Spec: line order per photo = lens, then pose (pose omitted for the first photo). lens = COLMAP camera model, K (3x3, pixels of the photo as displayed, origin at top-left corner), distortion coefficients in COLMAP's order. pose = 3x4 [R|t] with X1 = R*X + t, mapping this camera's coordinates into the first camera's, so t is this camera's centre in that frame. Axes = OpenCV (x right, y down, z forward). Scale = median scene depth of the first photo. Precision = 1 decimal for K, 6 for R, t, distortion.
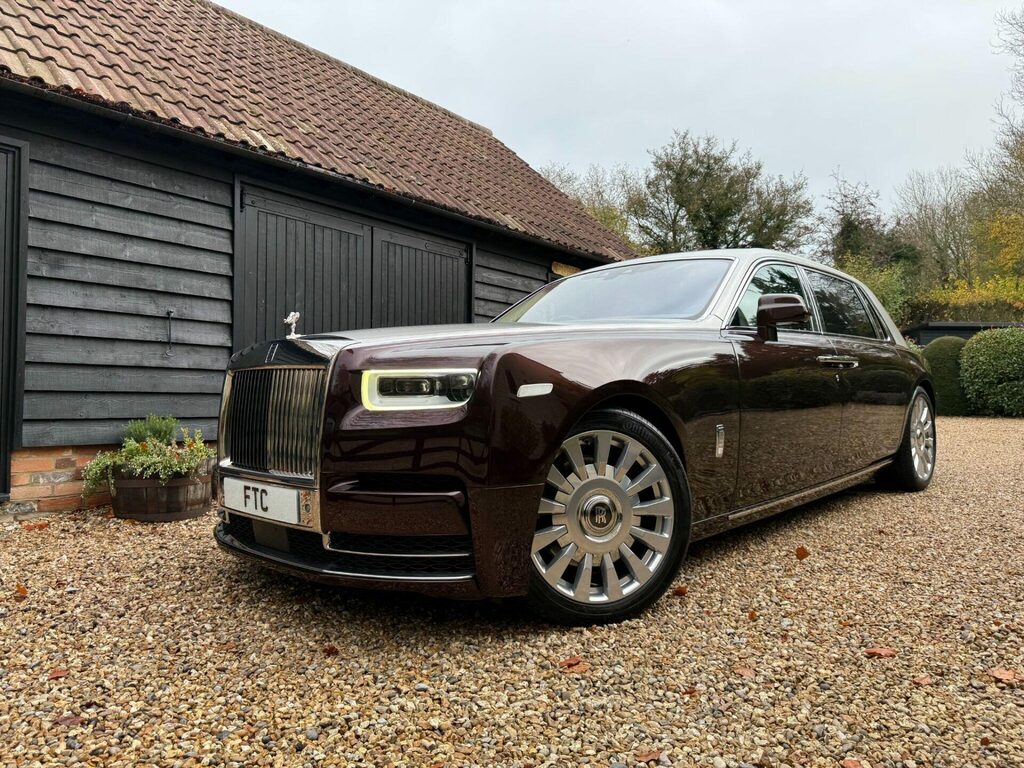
lens RADIAL K [[730.8, 0, 498.6], [0, 730.8, 380.1], [0, 0, 1]] dist [0.019114, -0.023536]
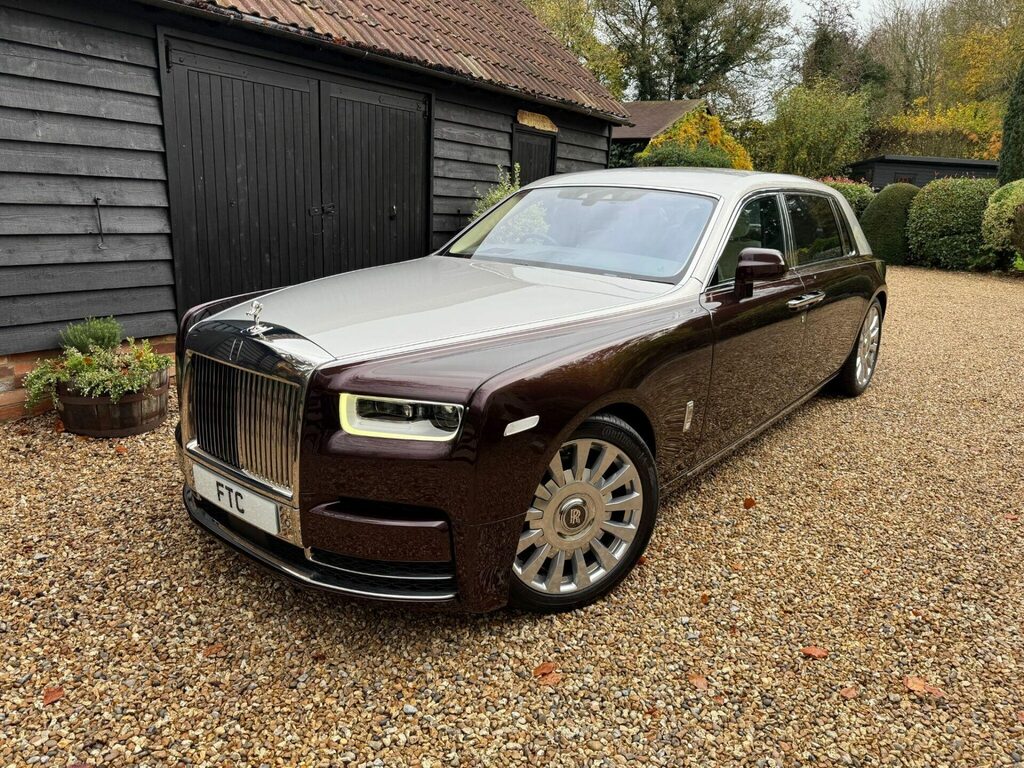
lens RADIAL K [[731.2, 0, 516.8], [0, 731.2, 390.0], [0, 0, 1]] dist [0.017519, -0.022605]
pose [[0.994949, 0.013164, 0.099516, -0.028663], [-0.040531, 0.959642, 0.278289, -0.160675], [-0.091836, -0.280917, 0.955328, 0.036949]]
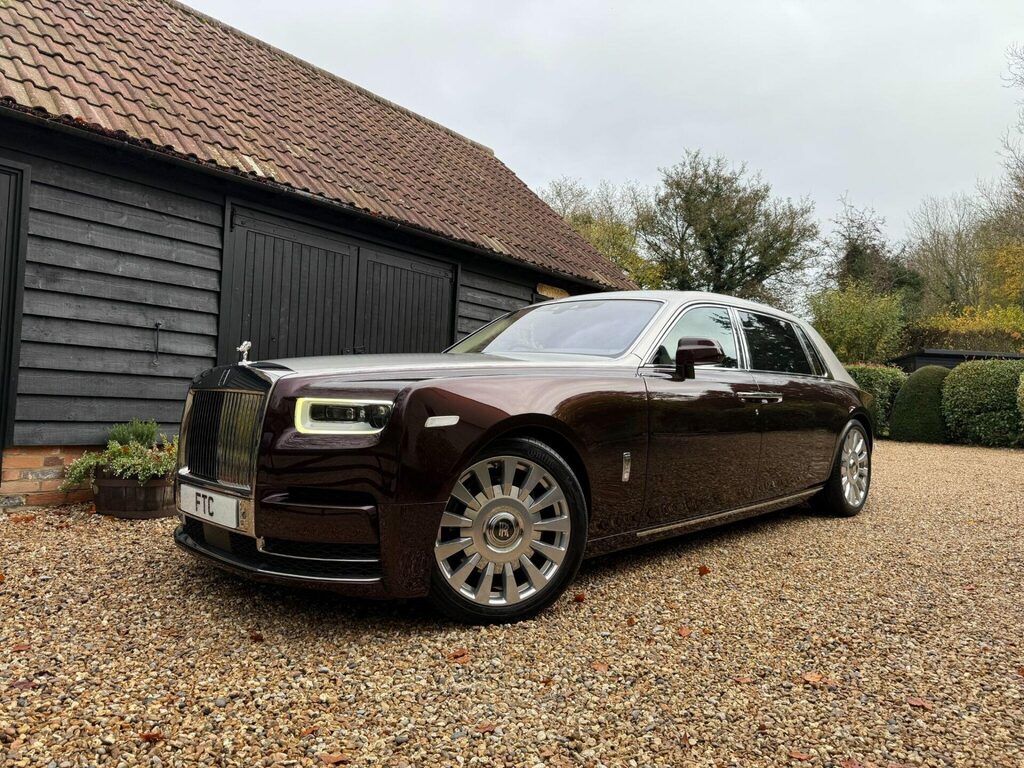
lens RADIAL K [[730.6, 0, 515.5], [0, 730.6, 385.2], [0, 0, 1]] dist [0.022765, -0.028675]
pose [[0.999228, 0.039004, 0.004712, 0.084680], [-0.038994, 0.999237, -0.002229, -0.024352], [-0.004795, 0.002043, 0.999986, -0.089808]]
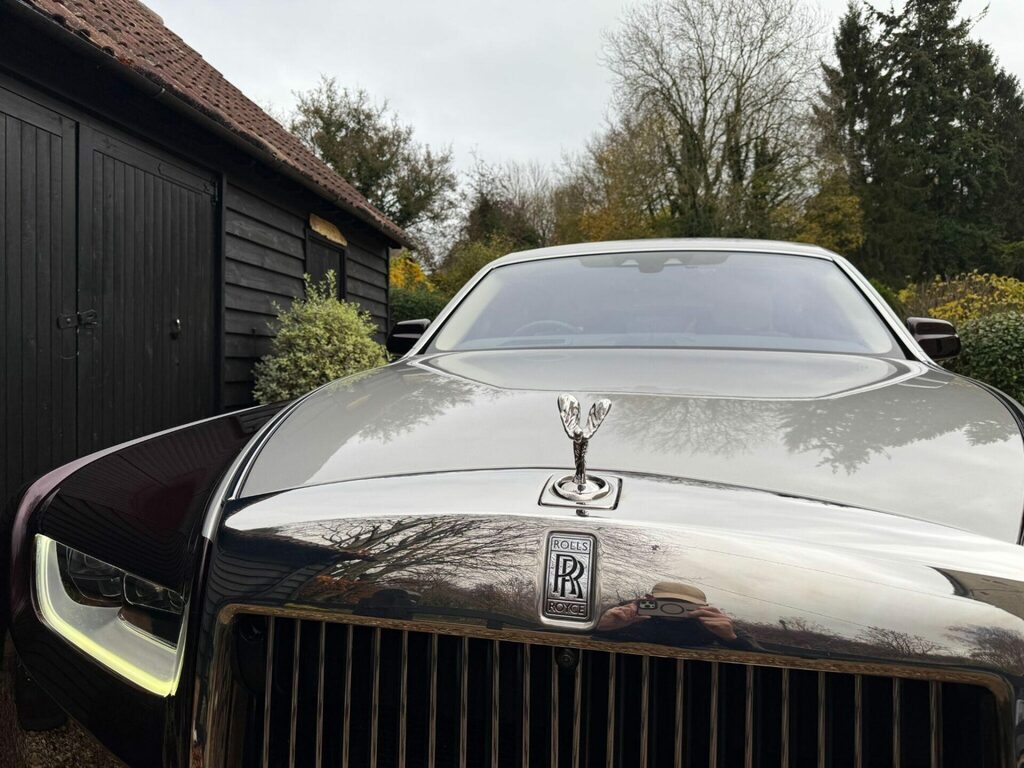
lens RADIAL K [[726.2, 0, 513.8], [0, 726.2, 390.3], [0, 0, 1]] dist [0.080969, -0.131791]
pose [[0.852650, -0.013340, 0.522312, -0.275220], [-0.021995, 0.997871, 0.061390, -0.067067], [-0.522020, -0.063833, 0.850542, 0.494325]]
